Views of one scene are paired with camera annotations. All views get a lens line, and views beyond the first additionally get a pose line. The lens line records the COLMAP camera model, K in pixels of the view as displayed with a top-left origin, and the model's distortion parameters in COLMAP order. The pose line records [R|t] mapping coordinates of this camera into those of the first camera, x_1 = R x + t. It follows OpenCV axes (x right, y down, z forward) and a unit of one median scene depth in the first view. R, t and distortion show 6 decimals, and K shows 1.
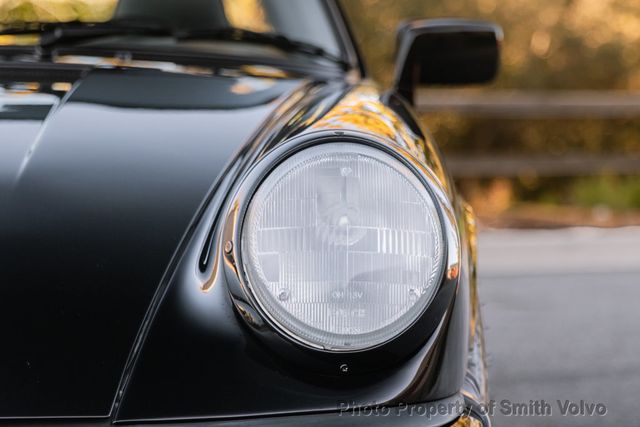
lens RADIAL K [[1850.7, 0, 320.0], [0, 1850.7, 213.5], [0, 0, 1]] dist [0.004800, 0.141514]
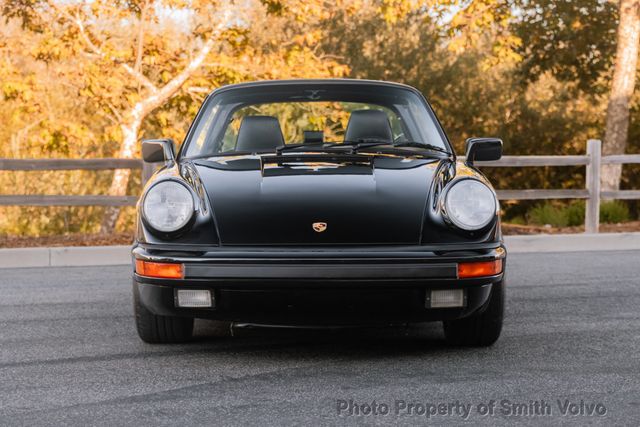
lens RADIAL K [[1483.6, 0, 320.0], [0, 1483.6, 213.5], [0, 0, 1]] dist [0.070983, 0.021706]
pose [[0.999954, -0.007764, -0.005570, -0.180009], [0.007662, 0.999807, -0.018116, 0.055388], [0.005710, 0.018073, 0.999820, -1.358215]]
